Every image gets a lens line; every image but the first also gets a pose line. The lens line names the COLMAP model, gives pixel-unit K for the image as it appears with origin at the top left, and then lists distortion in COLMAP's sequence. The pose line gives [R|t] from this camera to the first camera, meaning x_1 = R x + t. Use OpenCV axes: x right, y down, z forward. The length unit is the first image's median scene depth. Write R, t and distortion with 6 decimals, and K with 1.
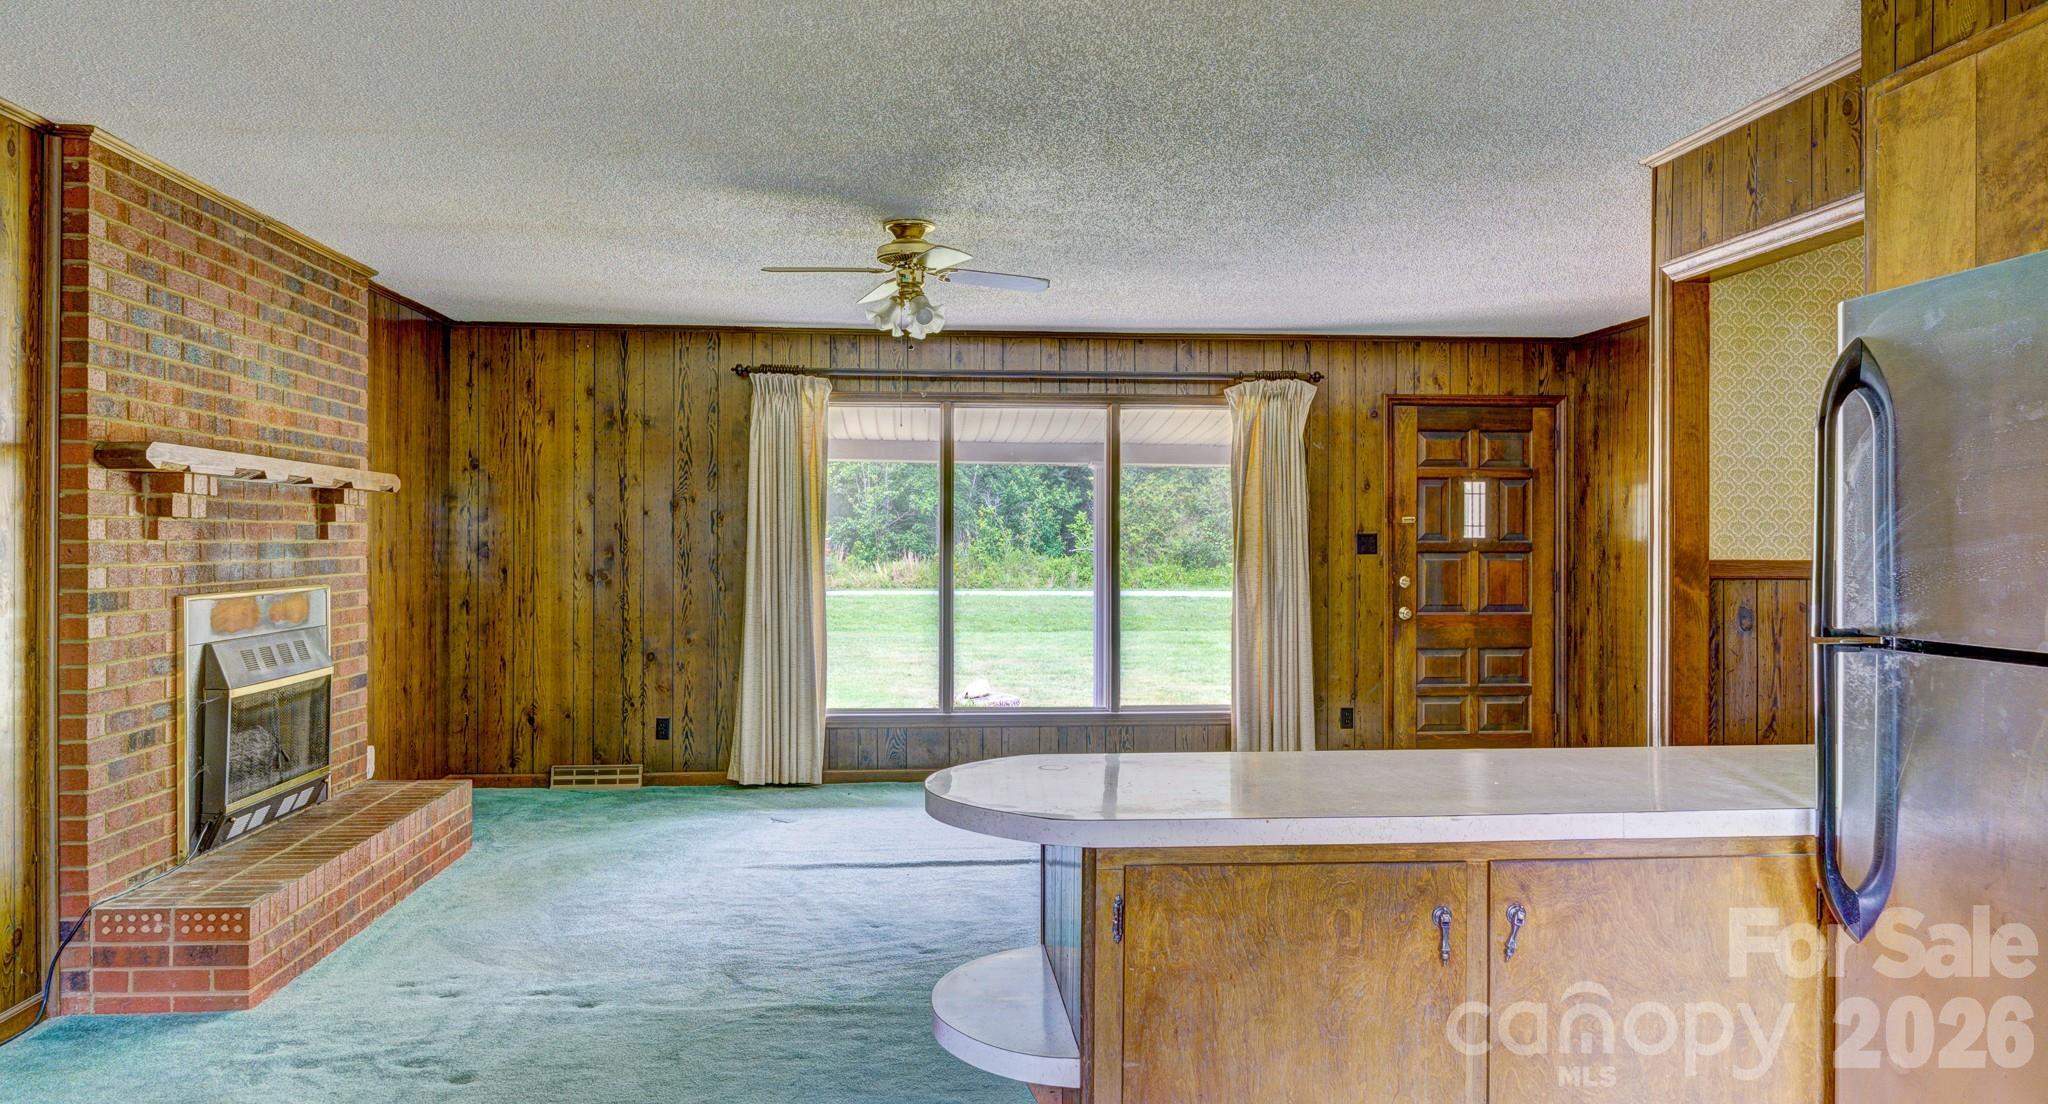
lens RADIAL K [[1477.0, 0, 1024.0], [0, 1477.0, 552.0], [0, 0, 1]] dist [0.002877, 0.002544]
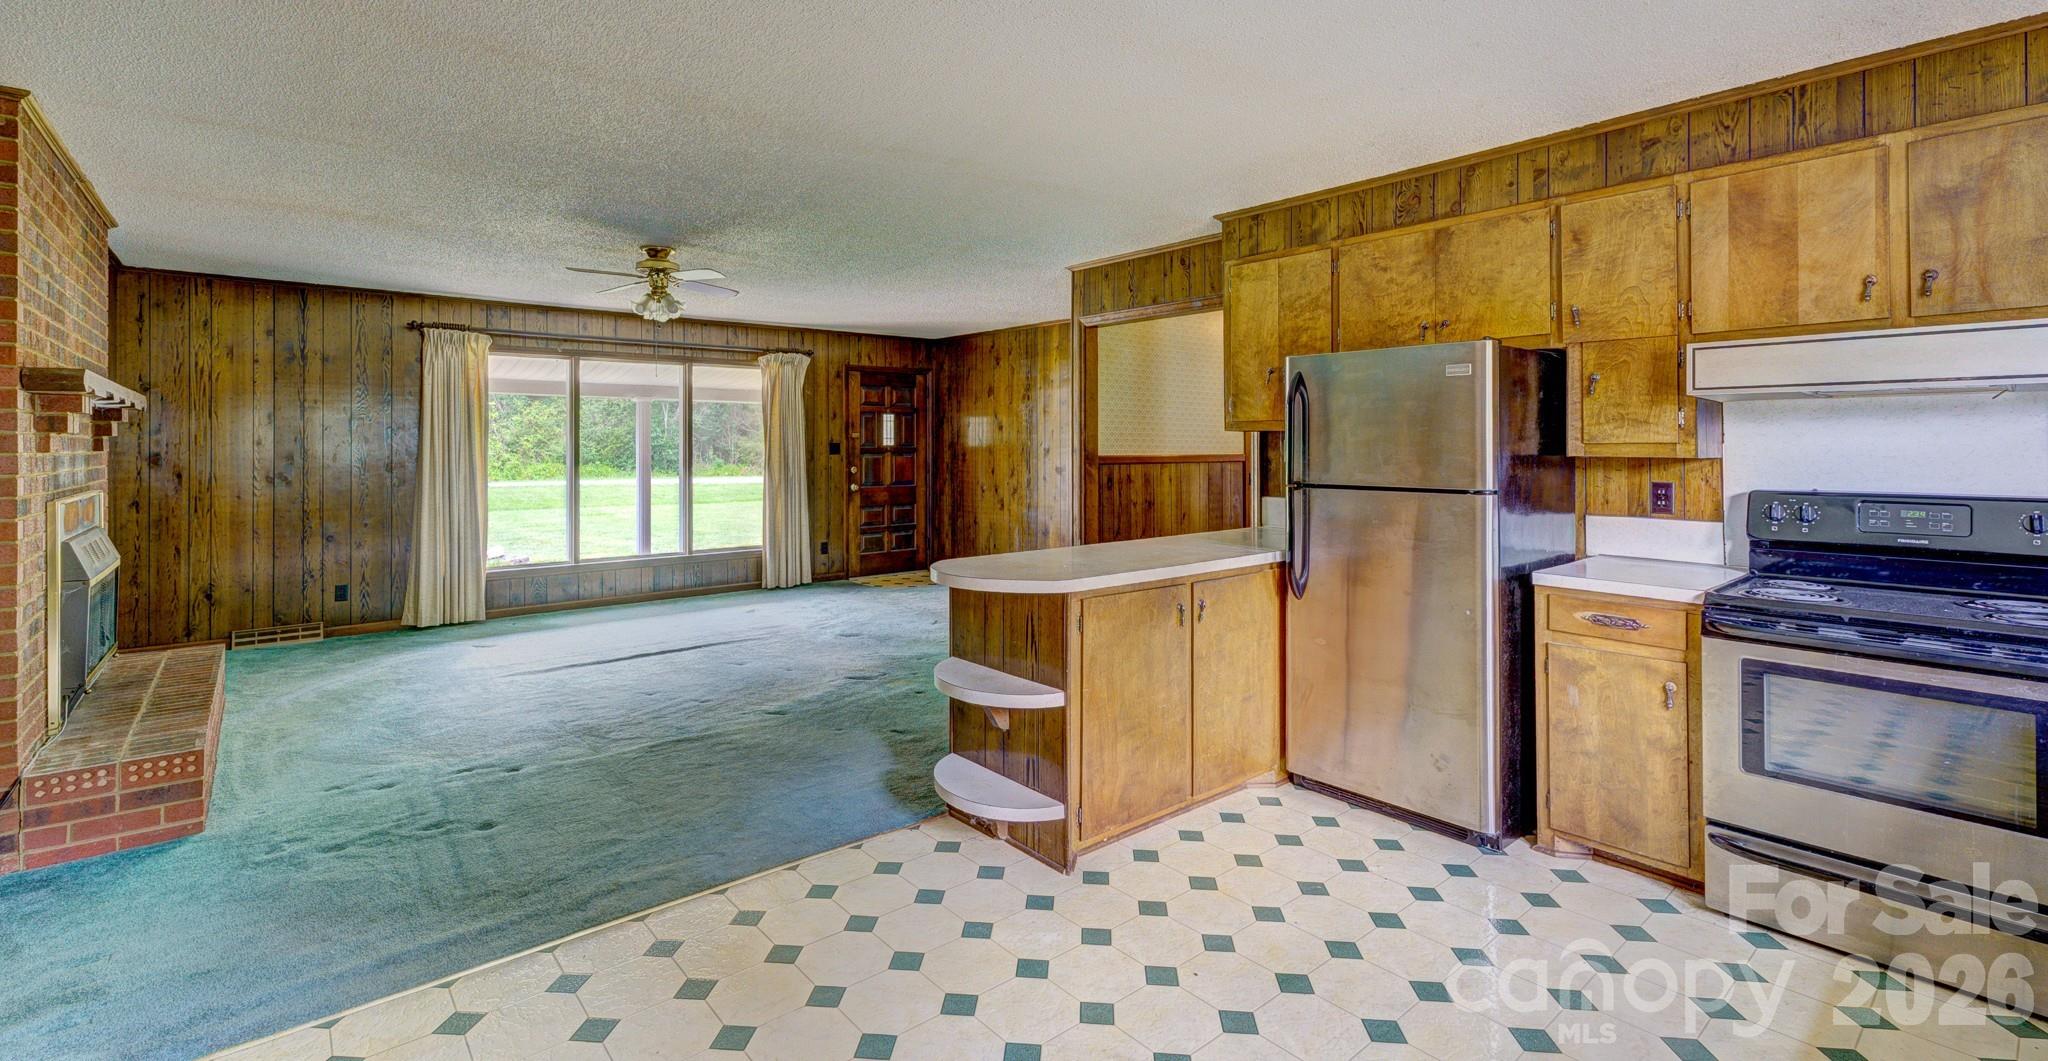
lens RADIAL K [[898.9, 0, 1023.6], [0, 898.9, 446.3], [0, 0, 1]] dist [0.014761, -0.000174]
pose [[0.820436, -0.005003, 0.571716, -0.208555], [0.009079, 0.999950, -0.004278, -0.001925], [-0.571666, 0.008701, 0.820440, -0.010642]]
